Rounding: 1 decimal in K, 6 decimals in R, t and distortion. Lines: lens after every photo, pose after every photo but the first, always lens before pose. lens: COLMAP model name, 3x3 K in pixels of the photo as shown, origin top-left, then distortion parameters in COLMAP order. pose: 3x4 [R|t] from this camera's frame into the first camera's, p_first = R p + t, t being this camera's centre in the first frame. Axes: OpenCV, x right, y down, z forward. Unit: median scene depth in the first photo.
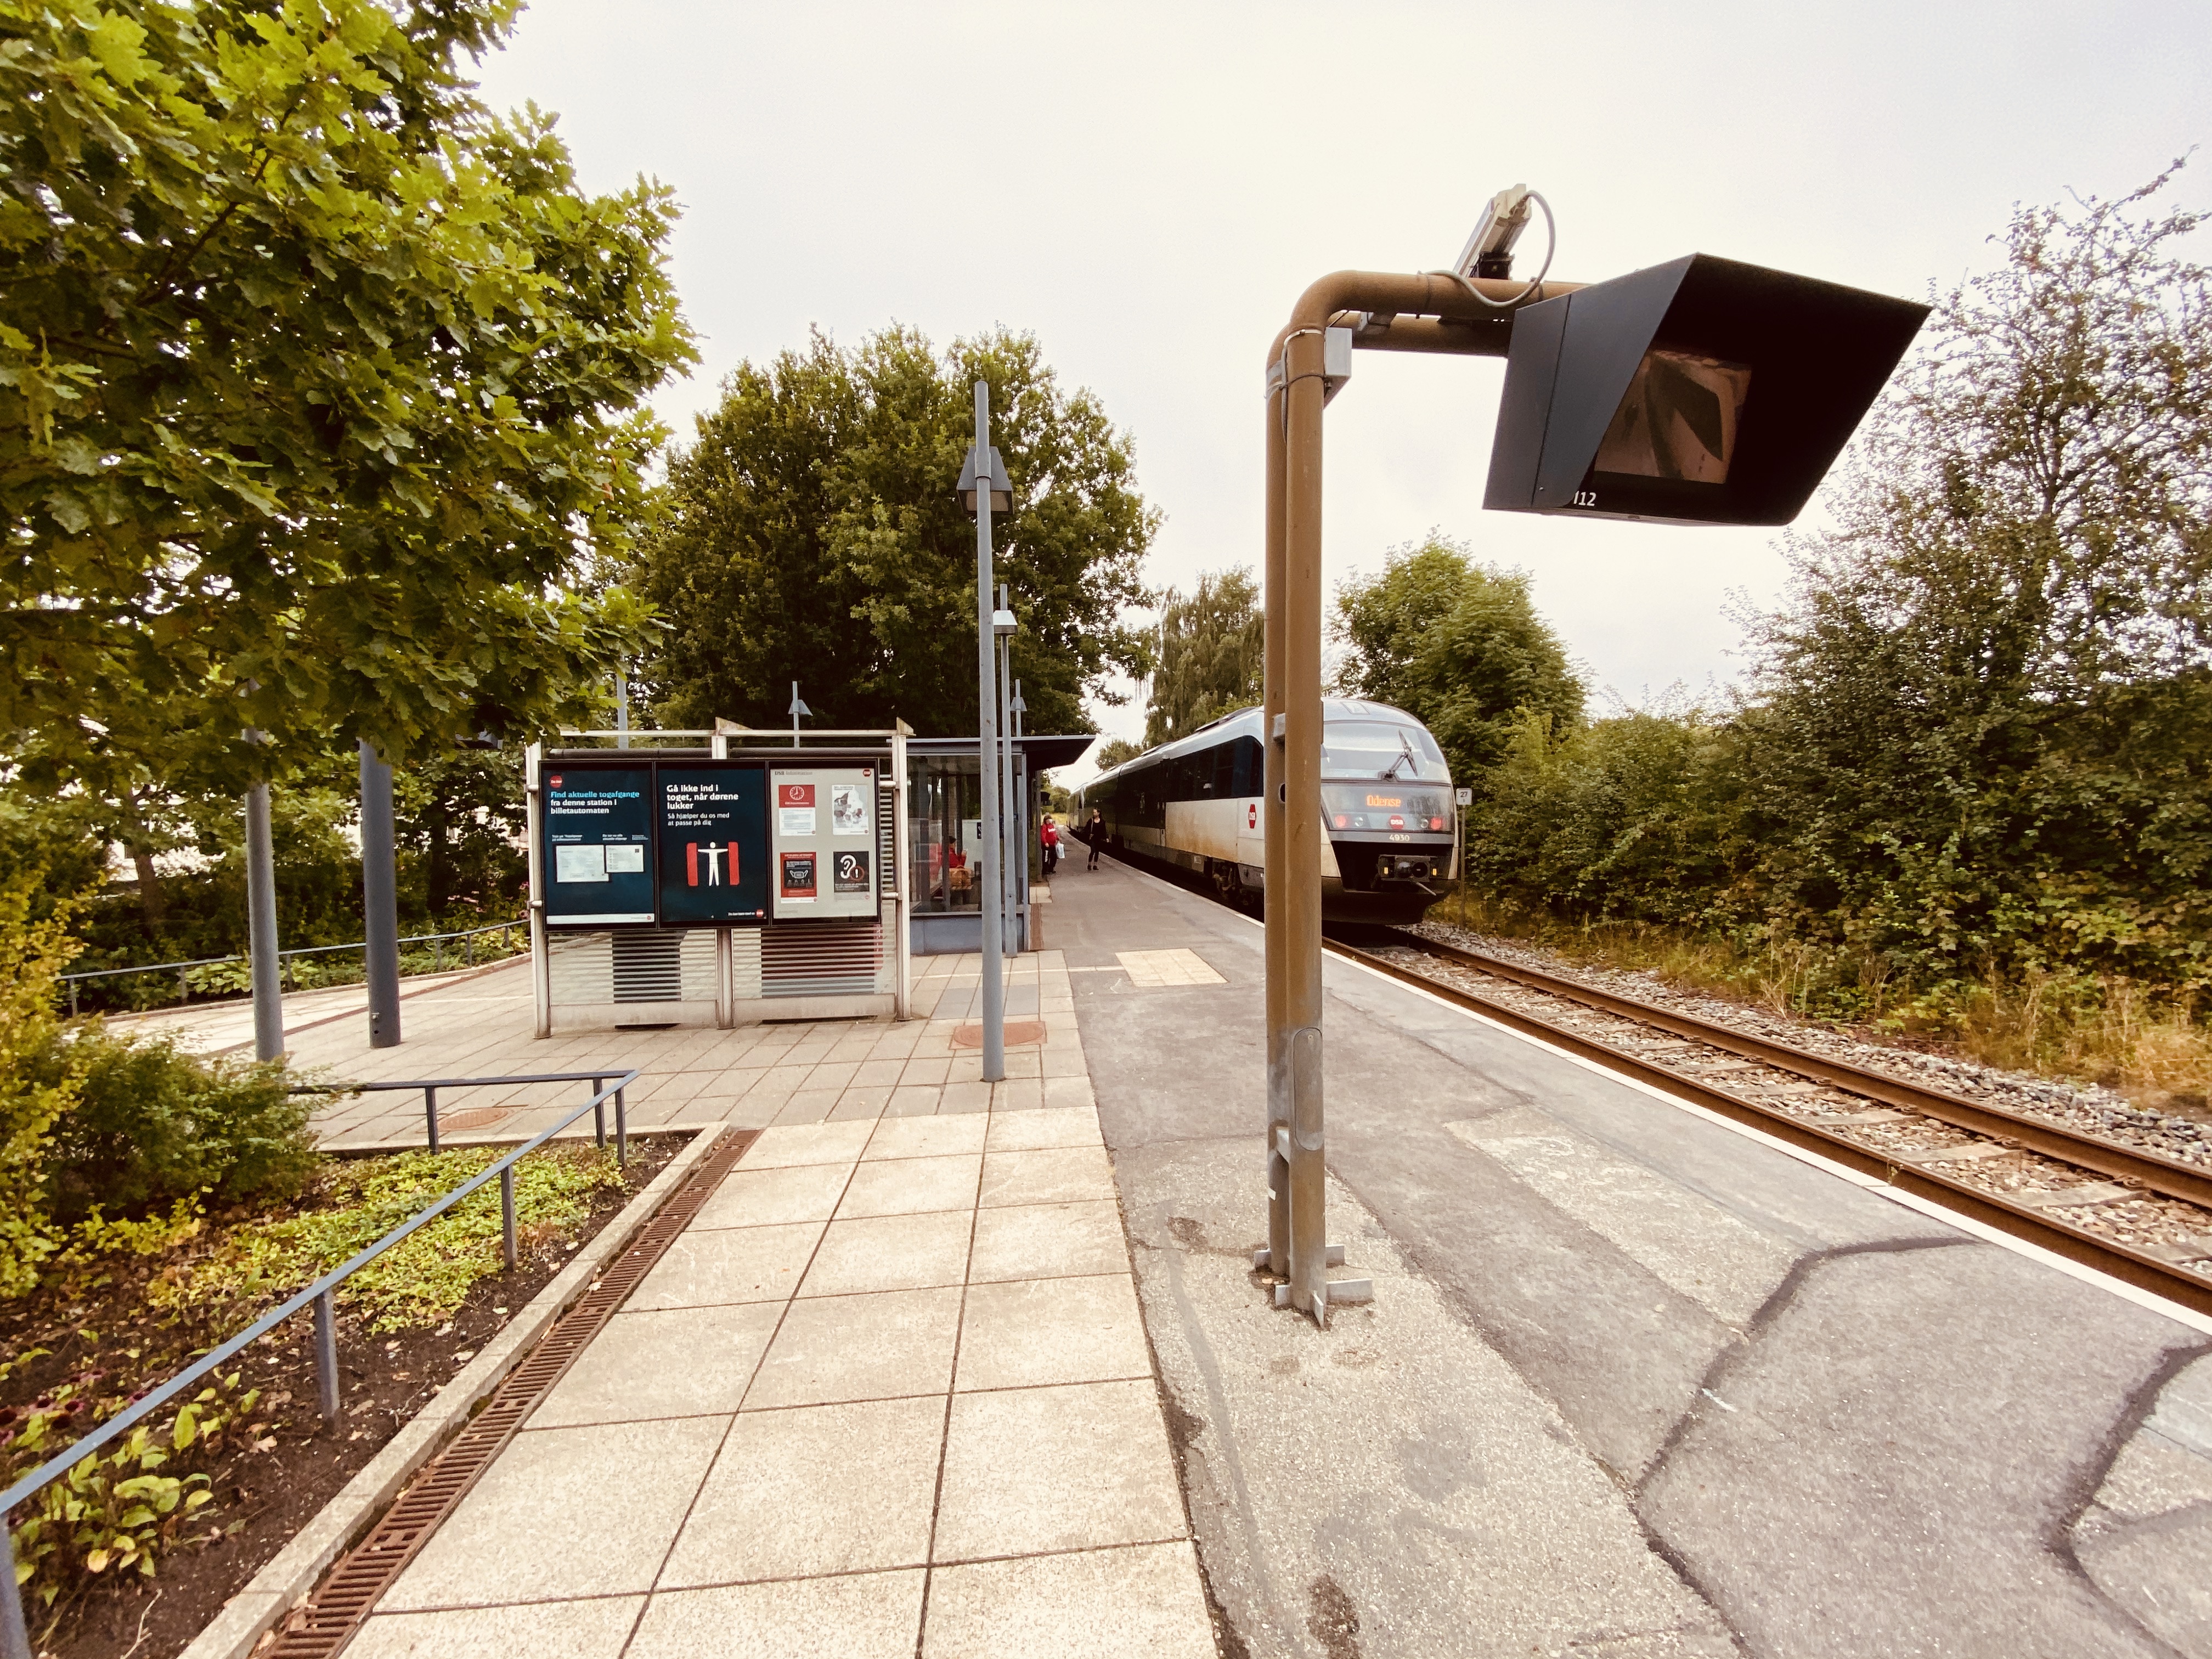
lens RADIAL K [[886.9, 0, 1100.4], [0, 886.9, 854.8], [0, 0, 1]] dist [0.003401, -0.005737]
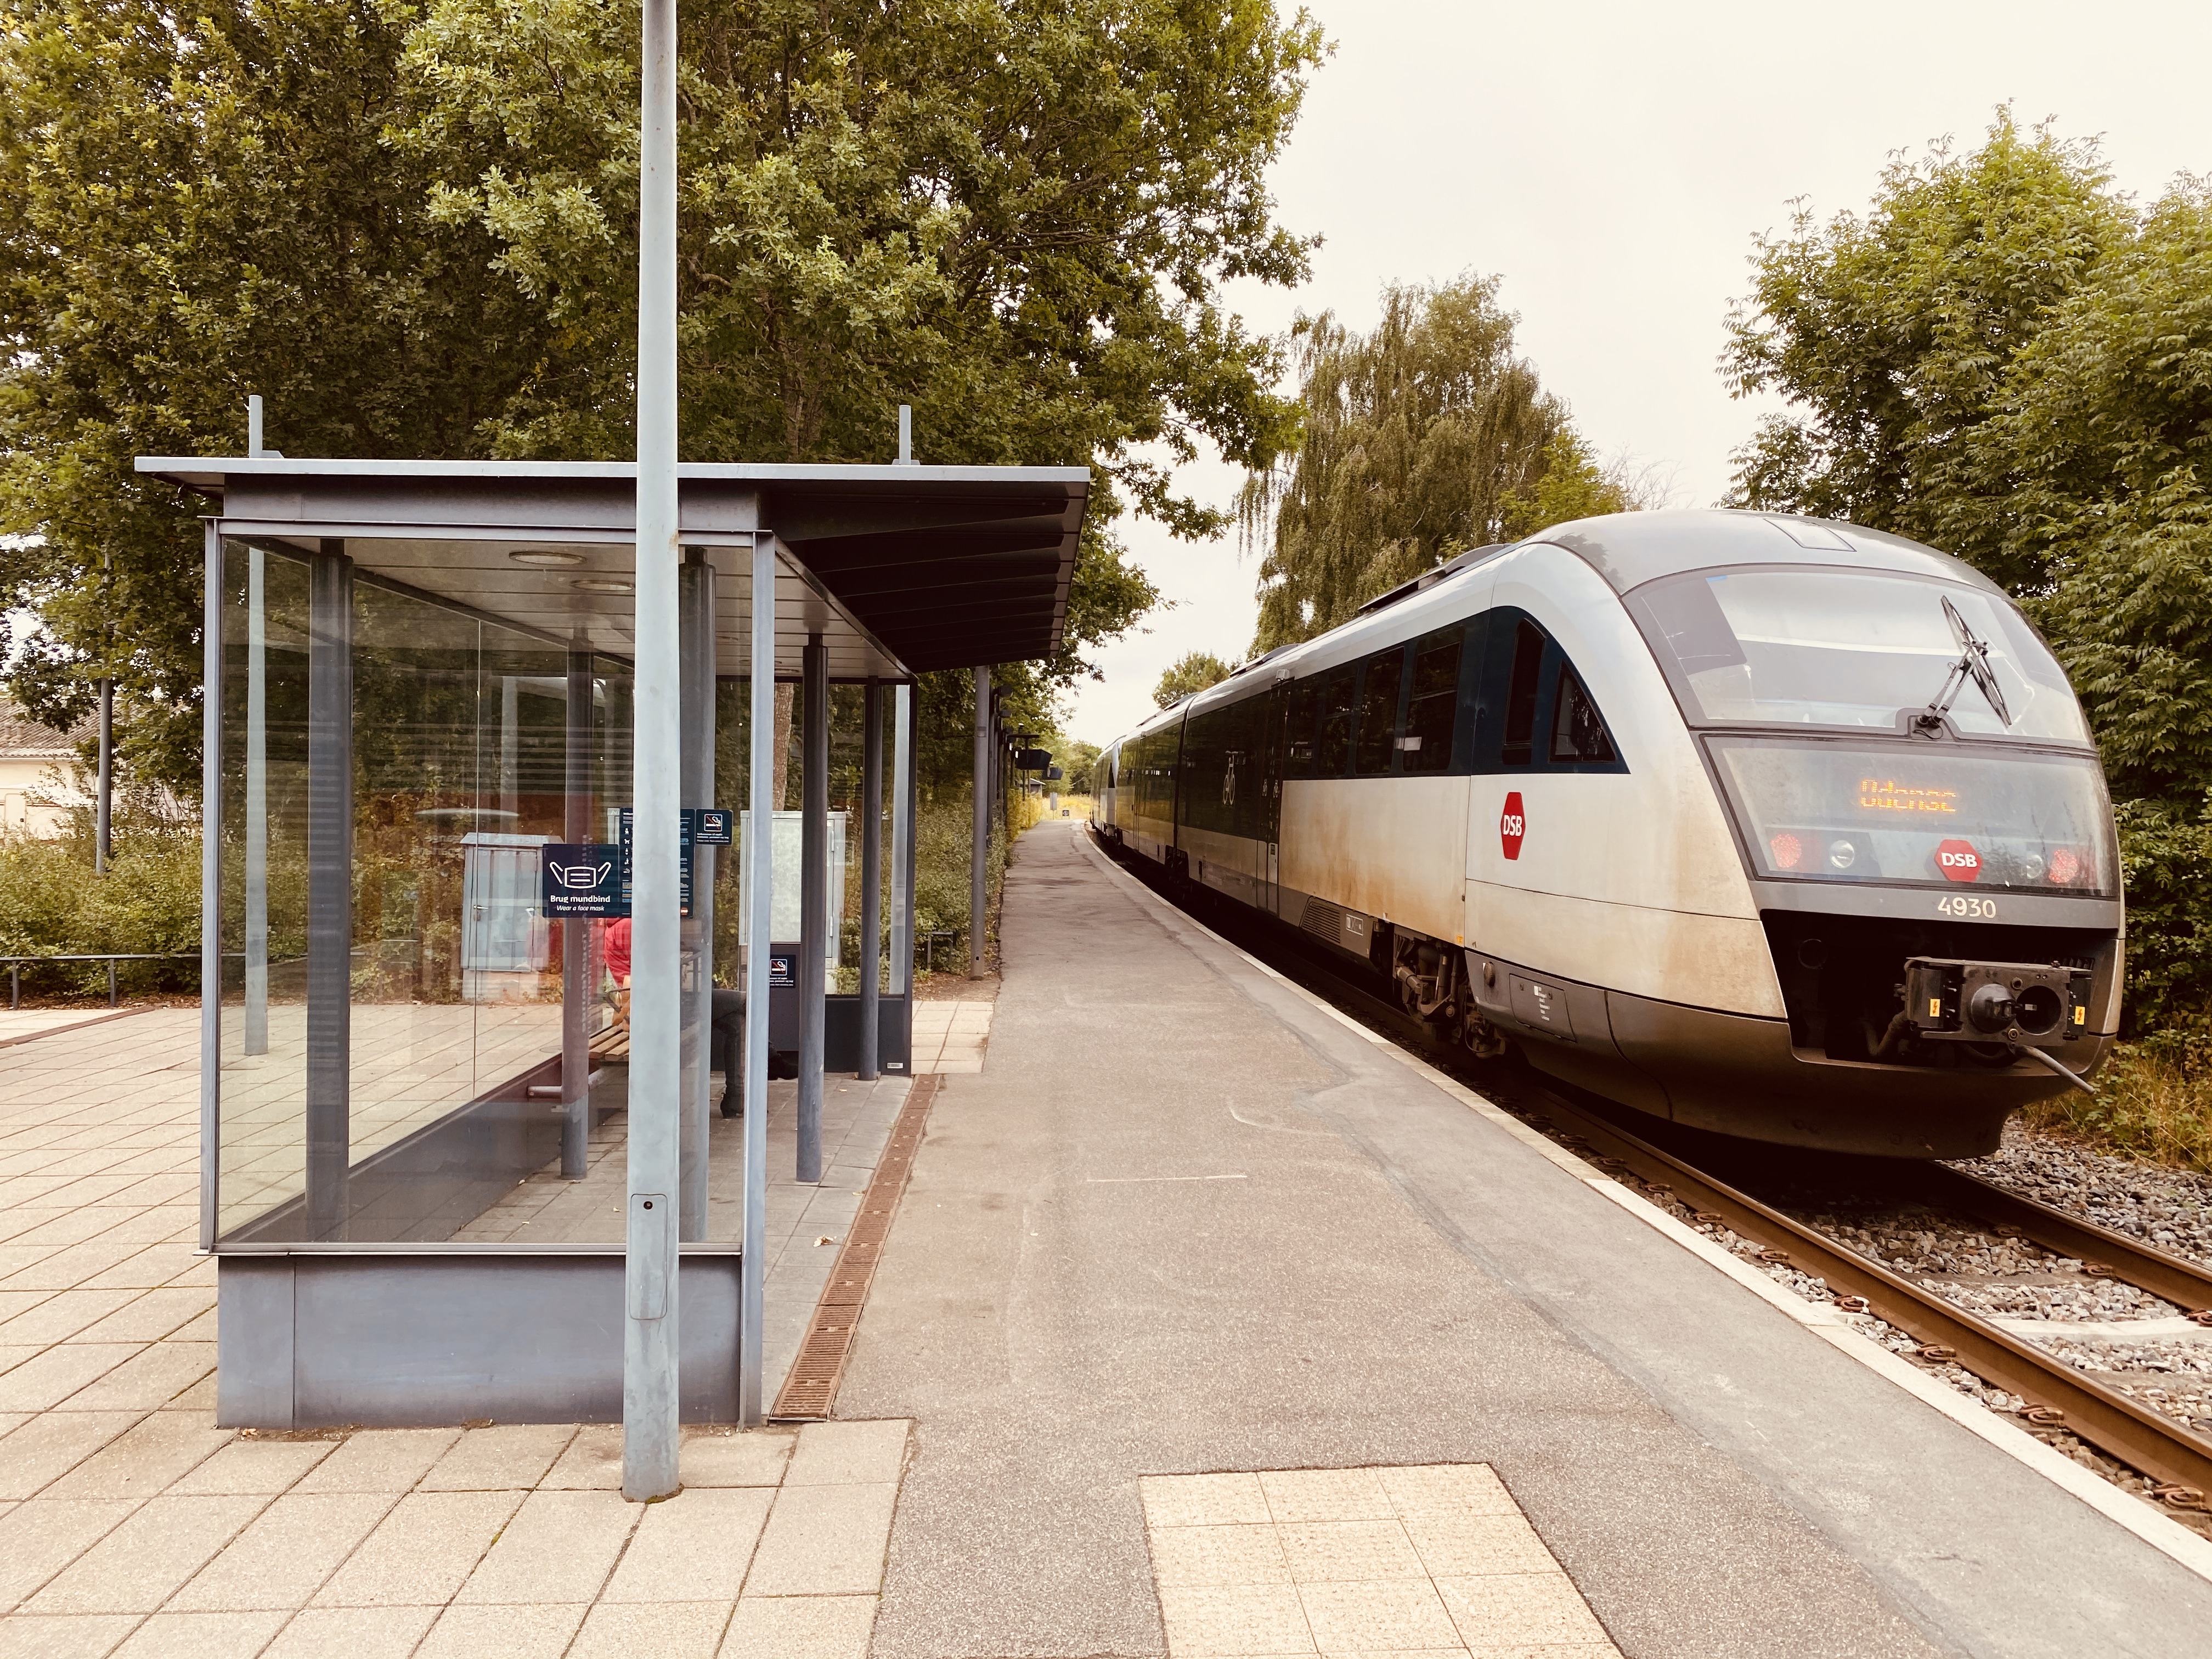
lens RADIAL K [[1680.8, 0, 1110.4], [0, 1680.8, 832.0], [0, 0, 1]] dist [0.014248, -0.005150]
pose [[0.999051, 0.030634, -0.030967, 0.027441], [-0.031362, 0.999237, -0.023295, -0.050485], [0.030230, 0.024244, 0.999249, 0.852887]]
